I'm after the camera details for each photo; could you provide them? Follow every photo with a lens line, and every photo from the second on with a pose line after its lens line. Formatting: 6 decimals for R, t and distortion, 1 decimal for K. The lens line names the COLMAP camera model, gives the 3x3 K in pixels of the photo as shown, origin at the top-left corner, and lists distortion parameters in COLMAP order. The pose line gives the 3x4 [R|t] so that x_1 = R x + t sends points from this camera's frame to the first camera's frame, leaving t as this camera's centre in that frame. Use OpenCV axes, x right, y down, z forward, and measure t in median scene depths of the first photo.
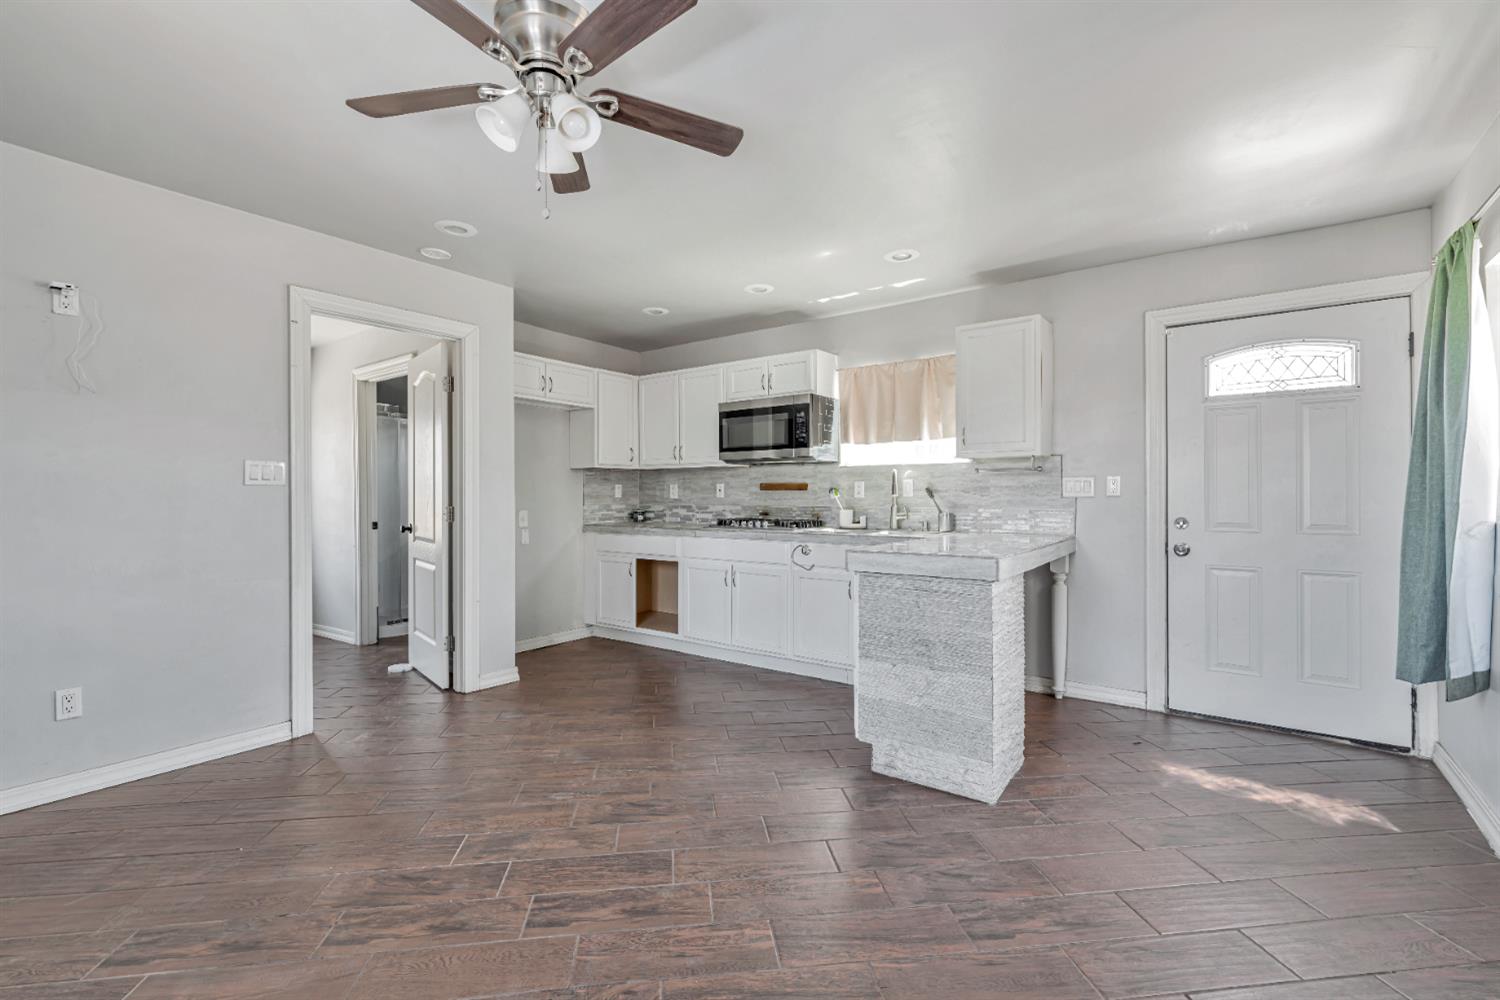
lens RADIAL K [[642.3, 0, 740.6], [0, 642.3, 494.2], [0, 0, 1]] dist [0.000399, 0.000061]
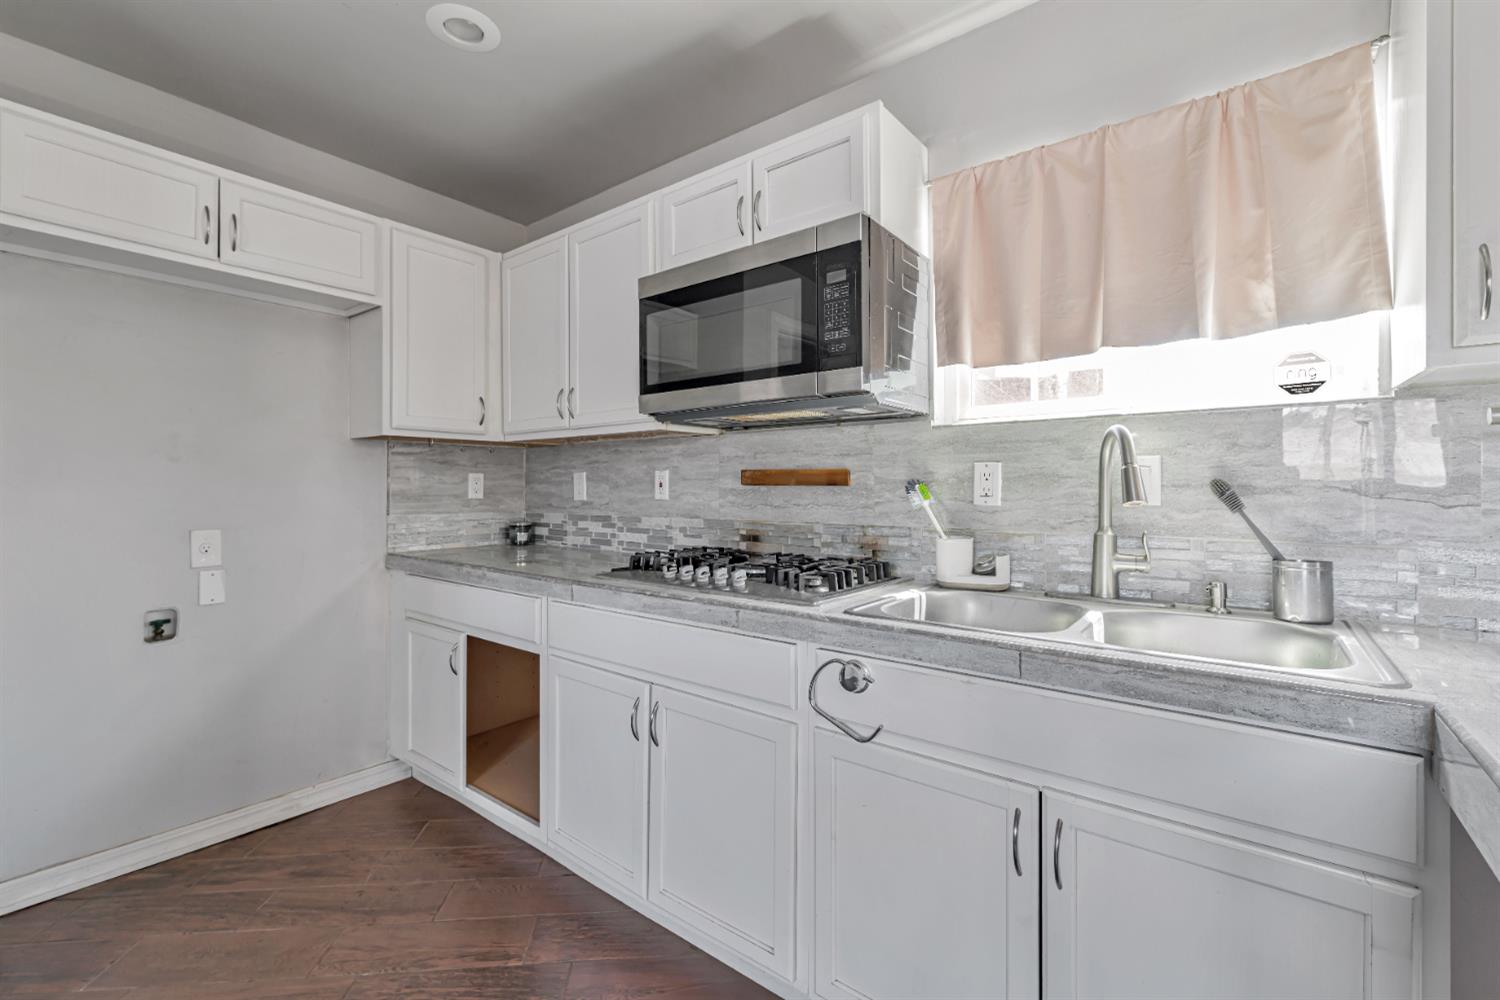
lens RADIAL K [[639.4, 0, 748.8], [0, 639.4, 488.7], [0, 0, 1]] dist [0.002280, 0.000204]
pose [[0.999651, 0.002753, -0.026285, 0.050167], [-0.002695, 0.999994, 0.002240, -0.004943], [0.026291, -0.002168, 0.999652, 0.590335]]
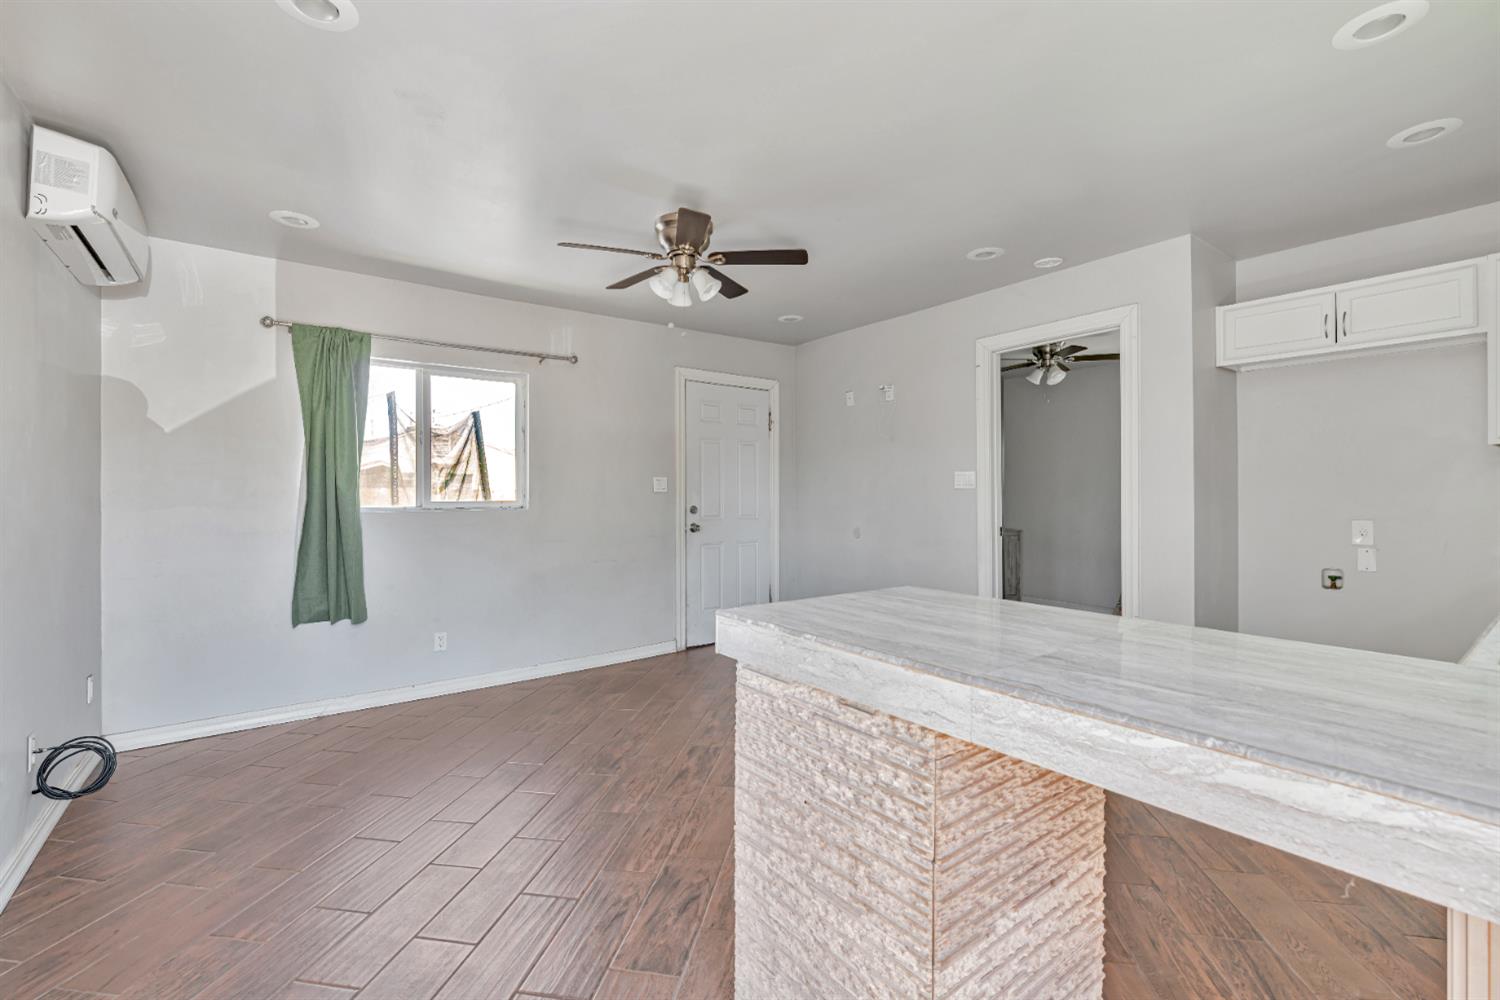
lens RADIAL K [[642.3, 0, 740.6], [0, 642.3, 494.2], [0, 0, 1]] dist [0.000399, 0.000061]
pose [[-0.281460, 0.003059, -0.959568, 0.479503], [0.006742, 0.999977, 0.001210, -0.005789], [0.959549, -0.006129, -0.281474, 0.602744]]
